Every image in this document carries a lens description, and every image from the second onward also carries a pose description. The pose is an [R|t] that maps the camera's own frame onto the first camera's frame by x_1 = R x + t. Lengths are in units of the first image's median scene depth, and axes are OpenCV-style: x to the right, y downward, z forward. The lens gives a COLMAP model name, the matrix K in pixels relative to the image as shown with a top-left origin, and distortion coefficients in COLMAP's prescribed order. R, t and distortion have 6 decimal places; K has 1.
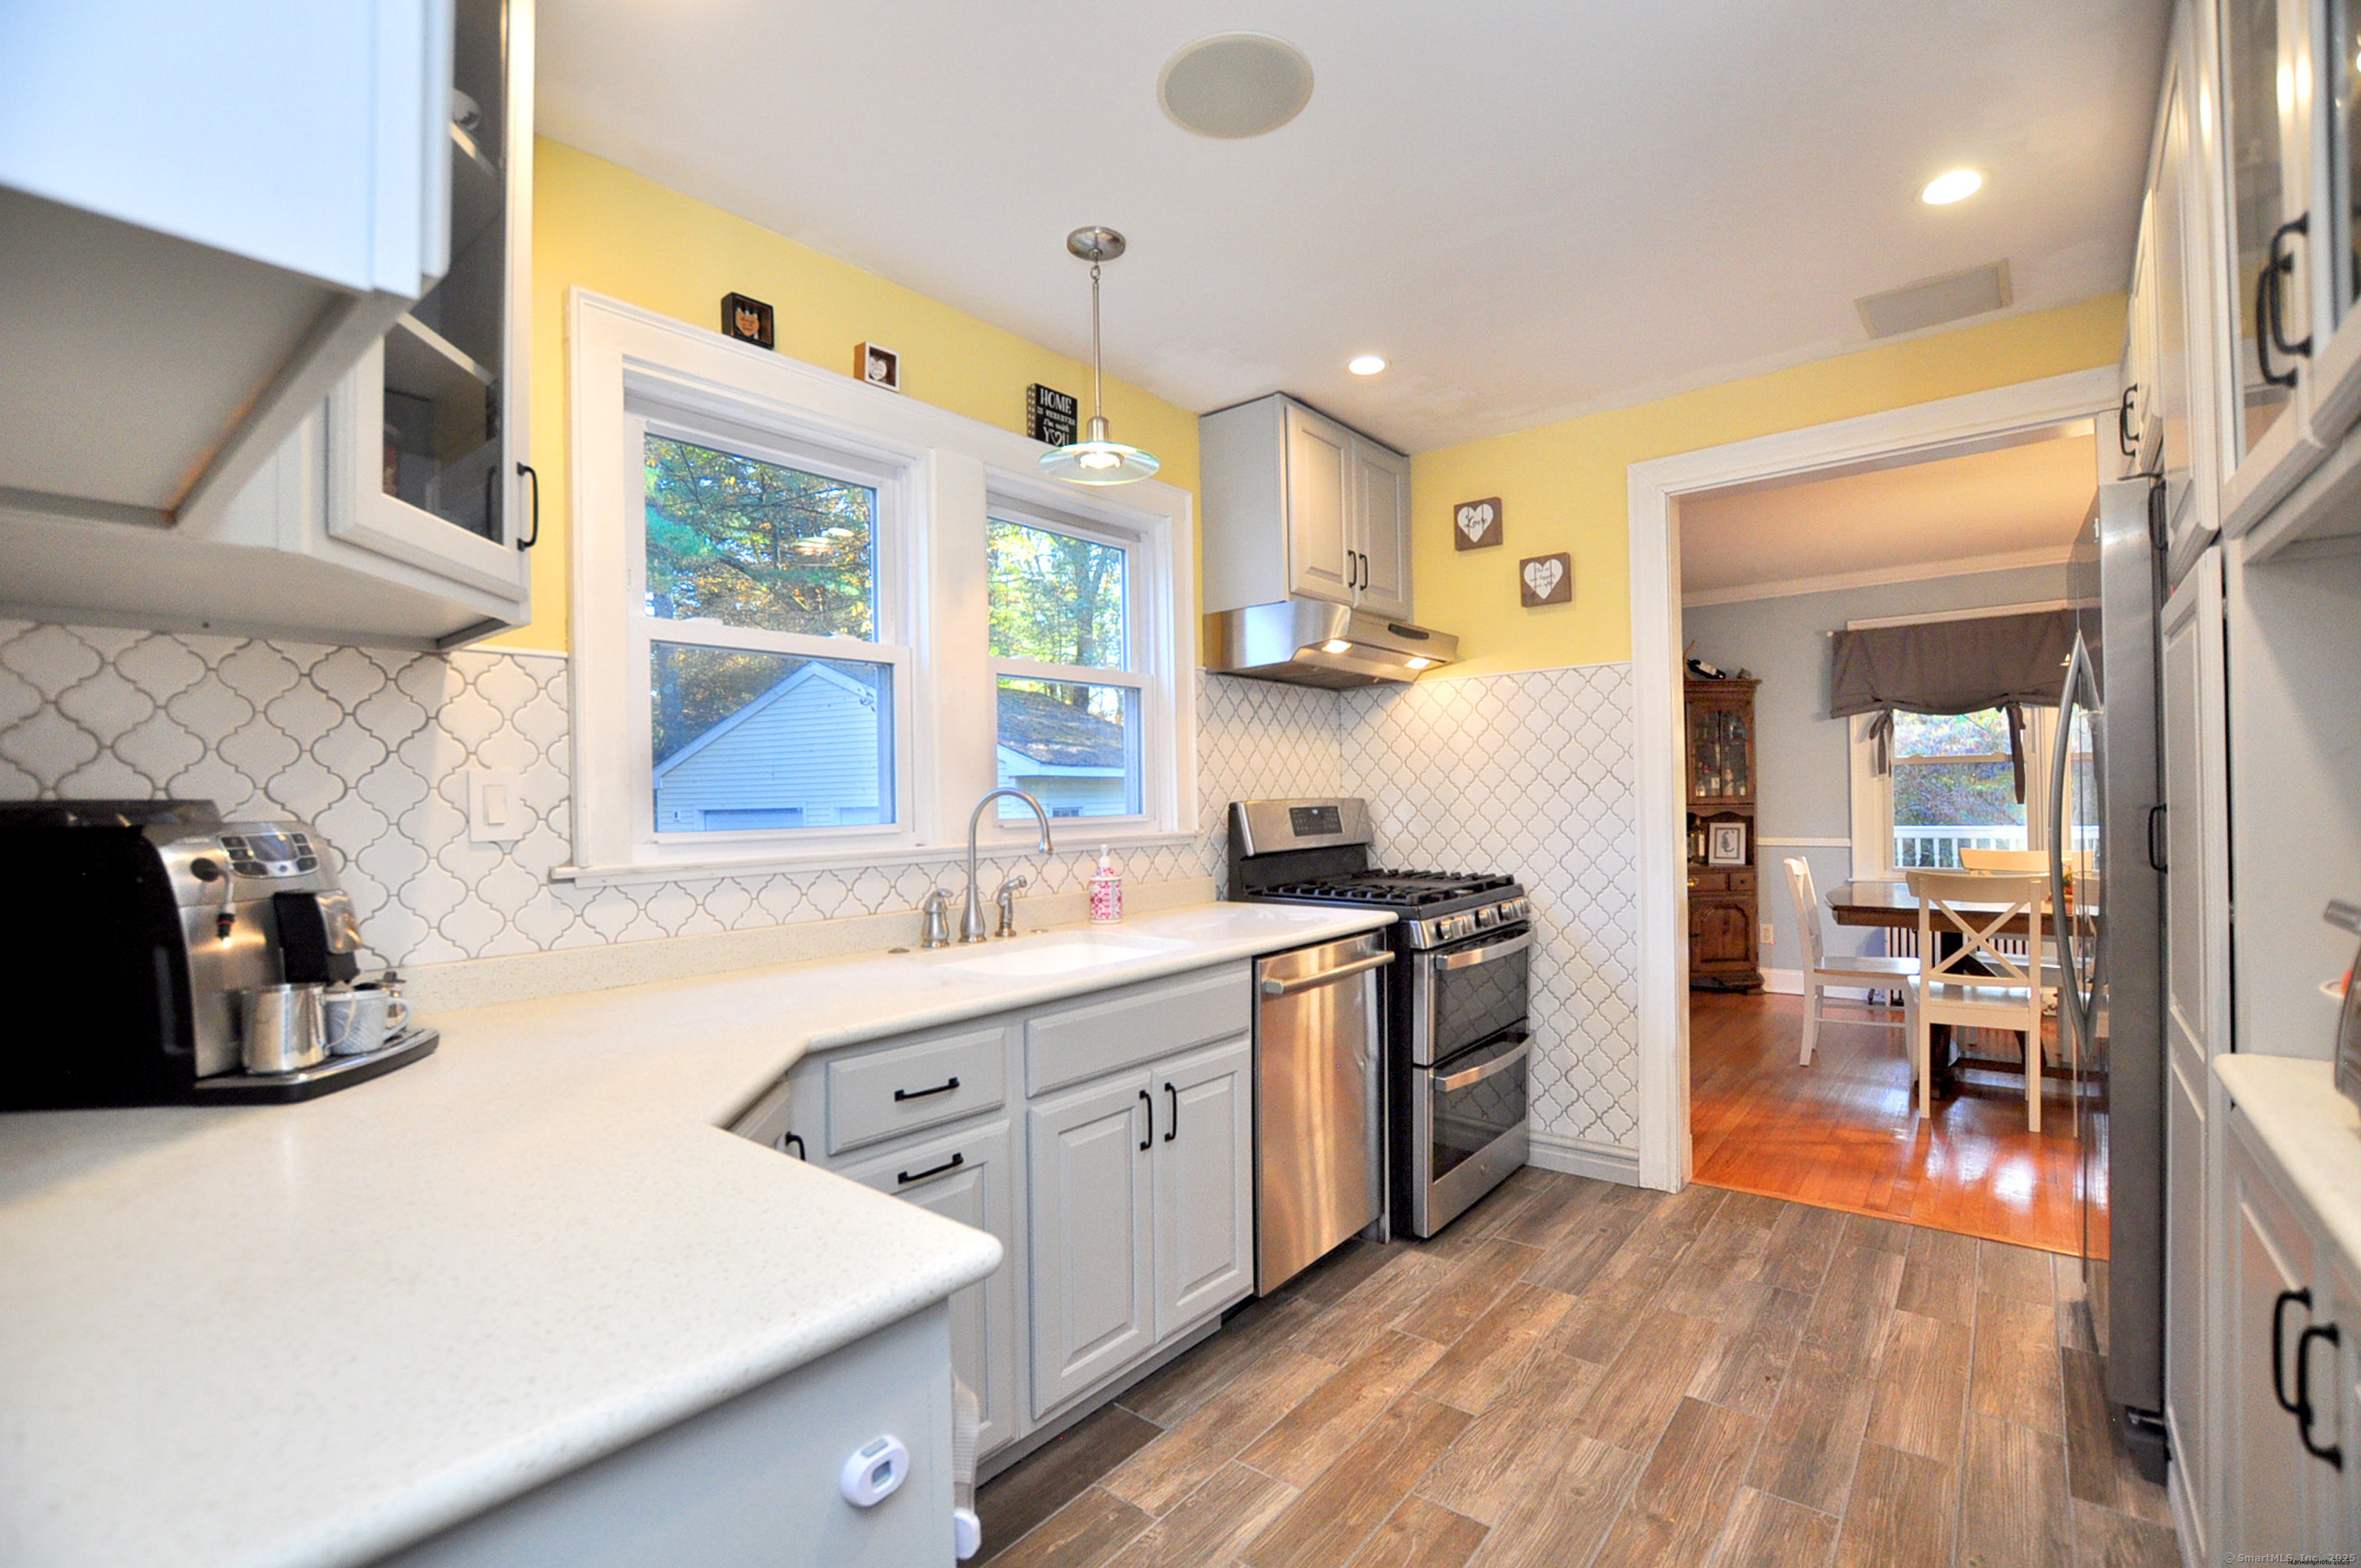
lens RADIAL K [[1038.5, 0, 1189.4], [0, 1038.5, 792.7], [0, 0, 1]] dist [-0.020957, 0.000007]
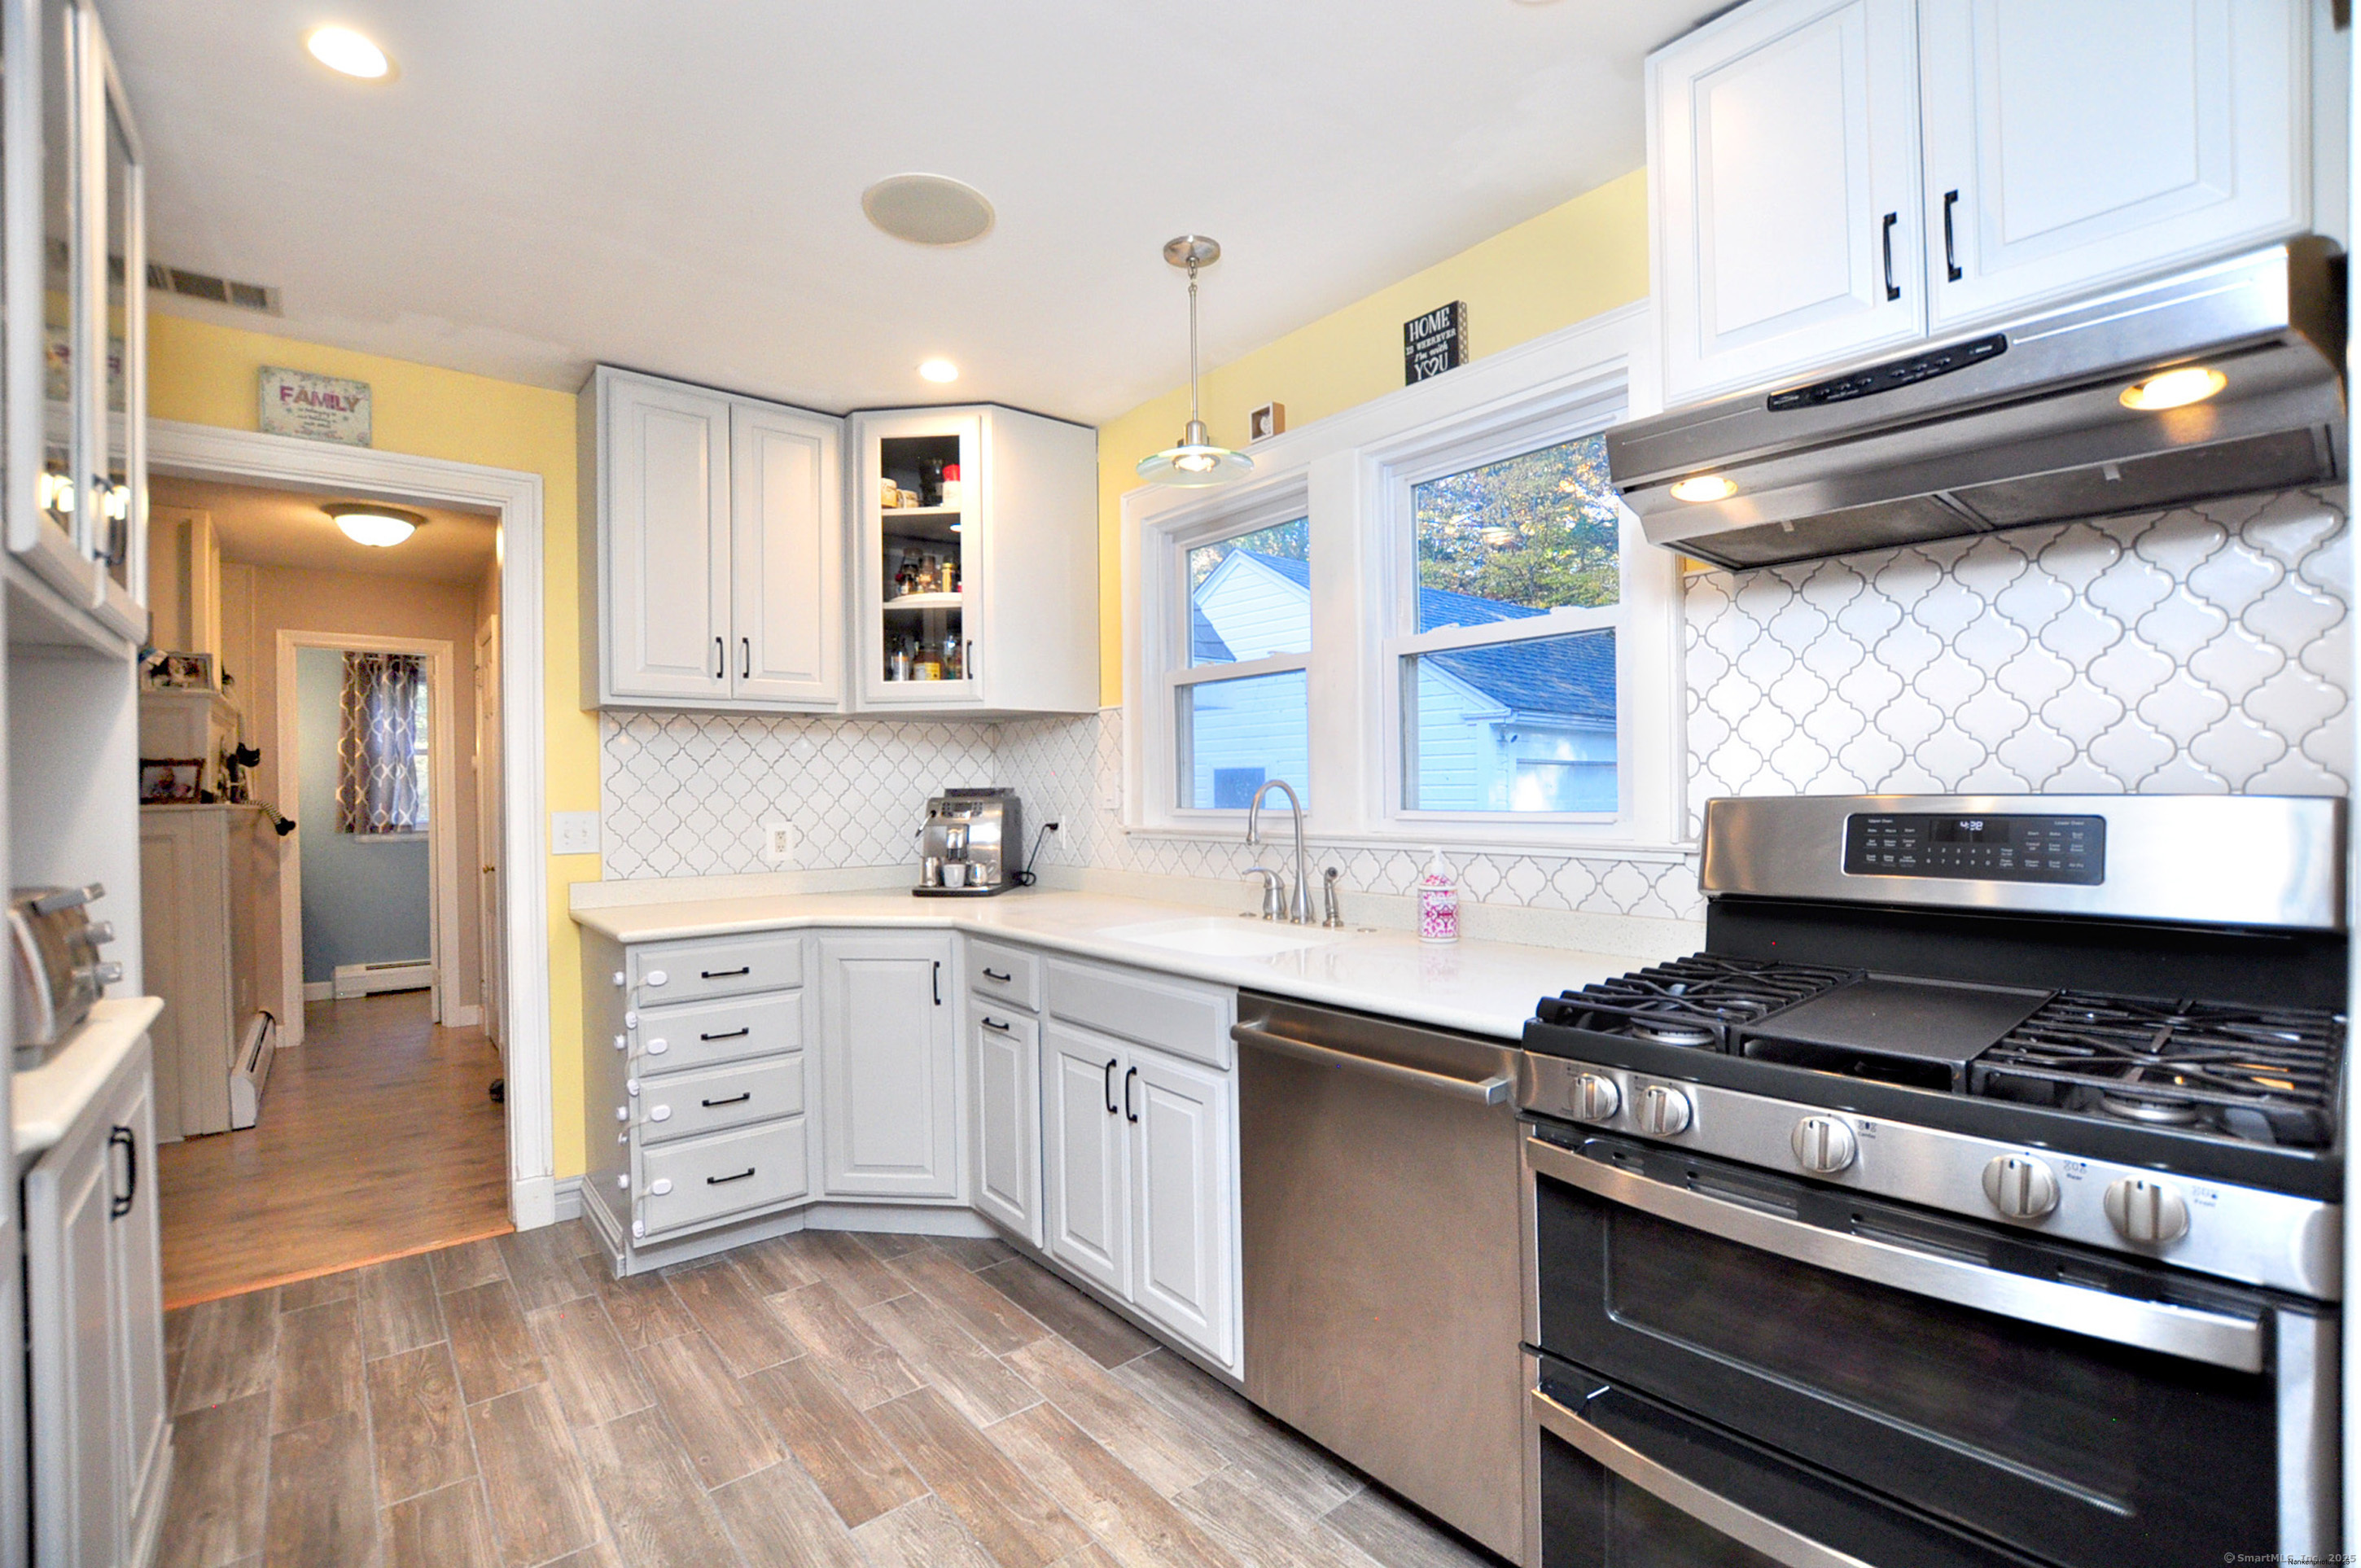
lens RADIAL K [[1038.5, 0, 1189.4], [0, 1038.5, 792.7], [0, 0, 1]] dist [-0.020957, 0.000007]
pose [[-0.191713, 0.021085, -0.981224, 0.778416], [0.017573, 0.999683, 0.018049, -0.010102], [0.981294, -0.013783, -0.192023, 0.992288]]
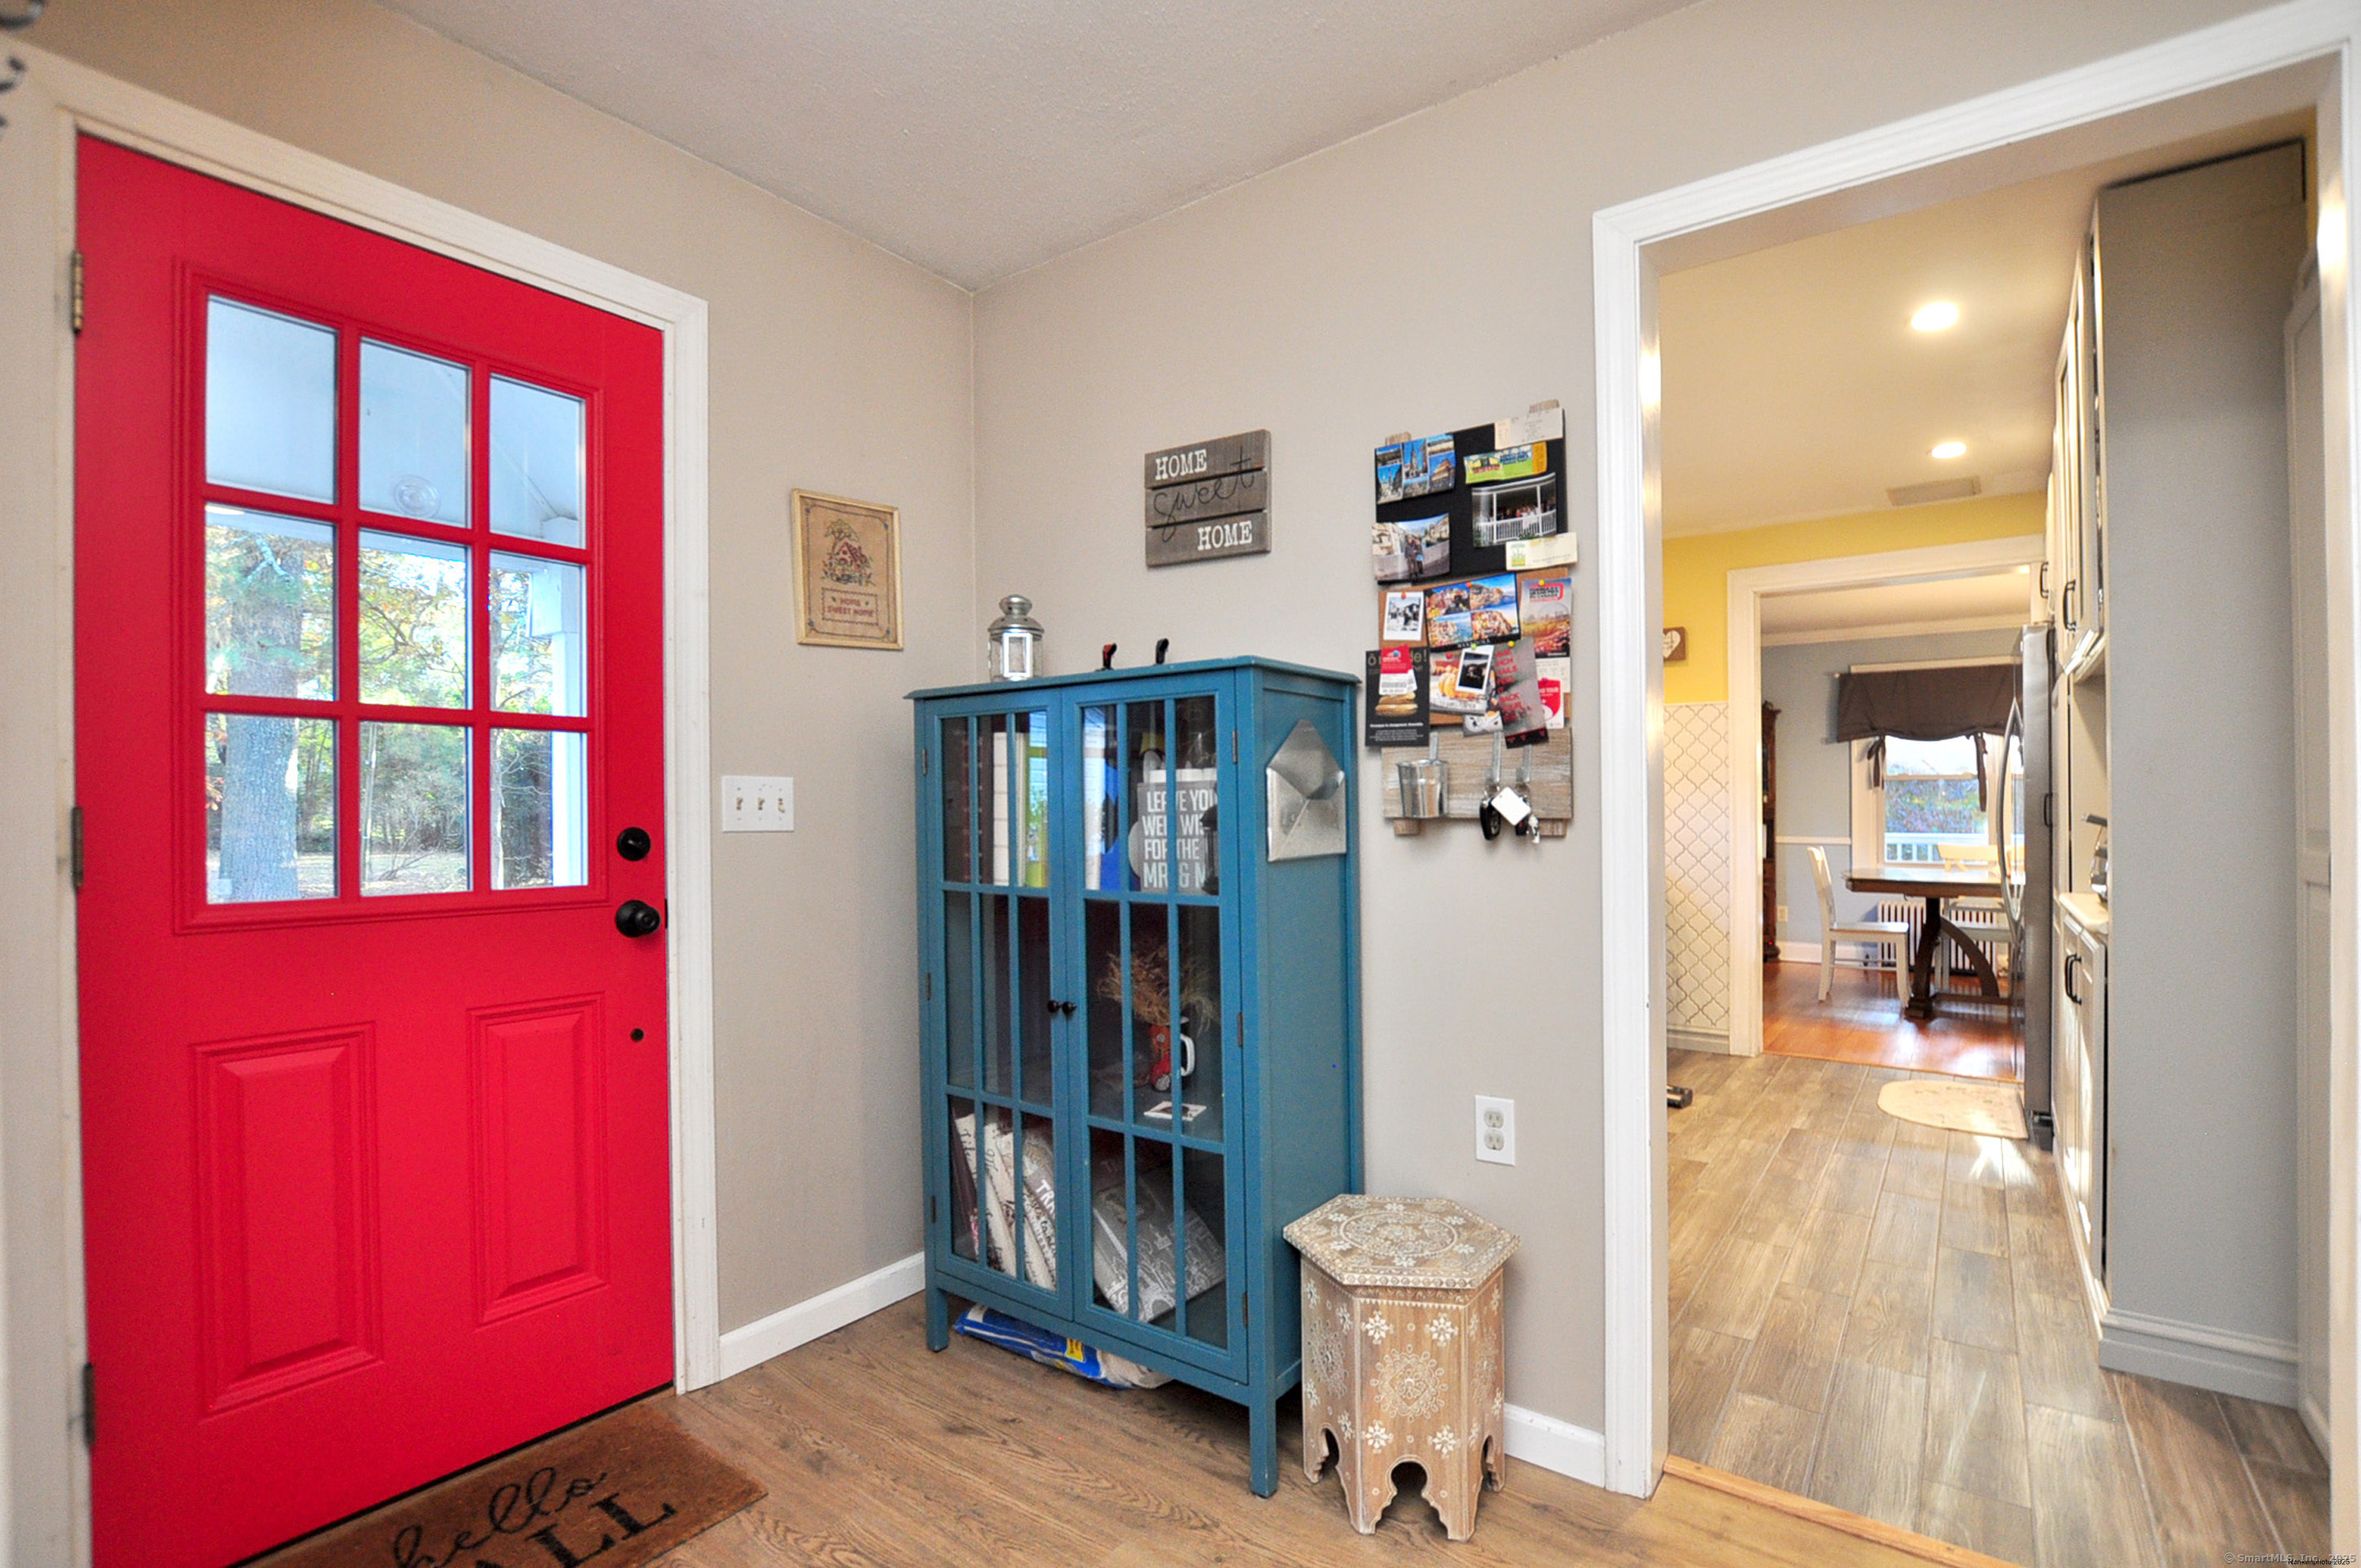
lens RADIAL K [[1099.0, 0, 1181.6], [0, 1099.0, 811.9], [0, 0, 1]] dist [-0.000912, -0.000300]
pose [[0.998646, 0.013753, 0.050171, -0.452012], [-0.013717, 0.999905, -0.001053, 0.046394], [-0.050181, 0.000363, 0.998740, -0.562076]]
